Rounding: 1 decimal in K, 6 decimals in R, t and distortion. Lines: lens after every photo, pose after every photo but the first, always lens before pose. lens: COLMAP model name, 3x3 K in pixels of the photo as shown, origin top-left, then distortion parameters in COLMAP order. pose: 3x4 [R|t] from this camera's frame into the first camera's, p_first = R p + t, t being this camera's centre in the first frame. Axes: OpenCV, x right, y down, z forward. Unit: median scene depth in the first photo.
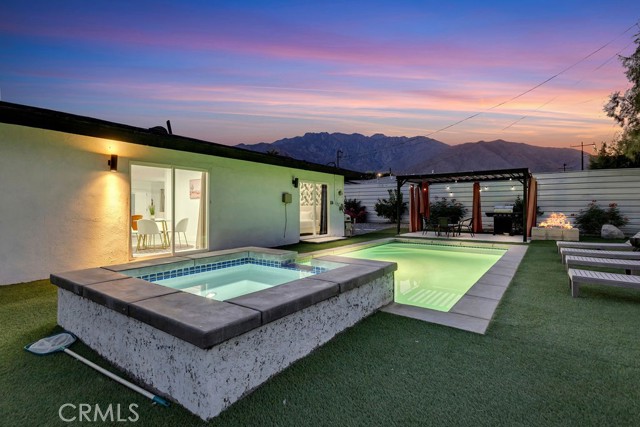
lens RADIAL K [[313.0, 0, 321.5], [0, 313.0, 211.6], [0, 0, 1]] dist [0.004444, -0.000428]
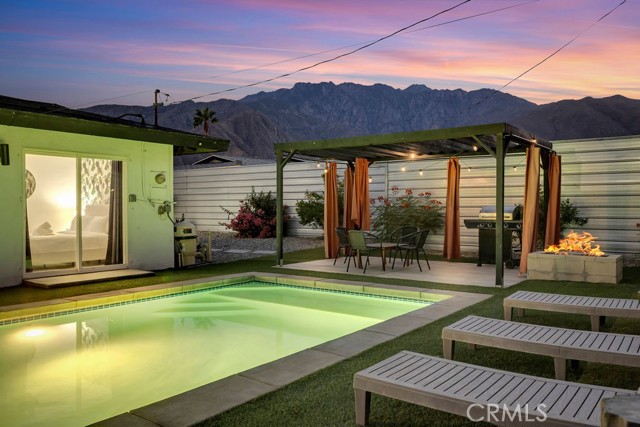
lens RADIAL K [[518.1, 0, 323.3], [0, 518.1, 213.7], [0, 0, 1]] dist [0.006418, -0.002269]
pose [[0.999994, 0.002820, 0.001917, 0.321601], [-0.002821, 0.999996, 0.000577, -0.006479], [-0.001916, -0.000582, 0.999998, 0.197884]]
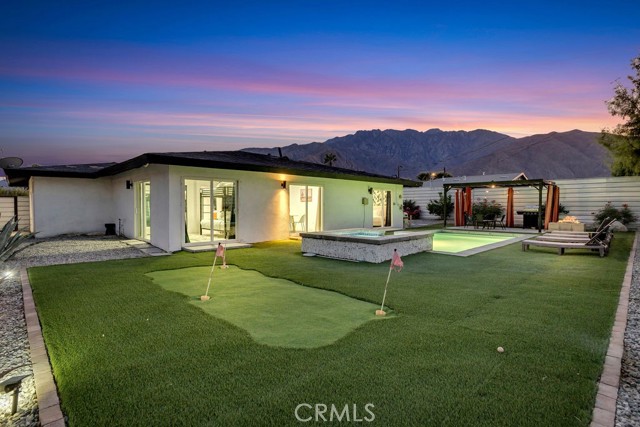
lens RADIAL K [[313.0, 0, 322.1], [0, 313.0, 212.7], [0, 0, 1]] dist [0.004444, -0.000428]
pose [[0.987117, 0.003983, -0.159949, -0.059851], [-0.002611, 0.999958, 0.008790, -0.000925], [0.159978, -0.008259, 0.987086, -0.419031]]
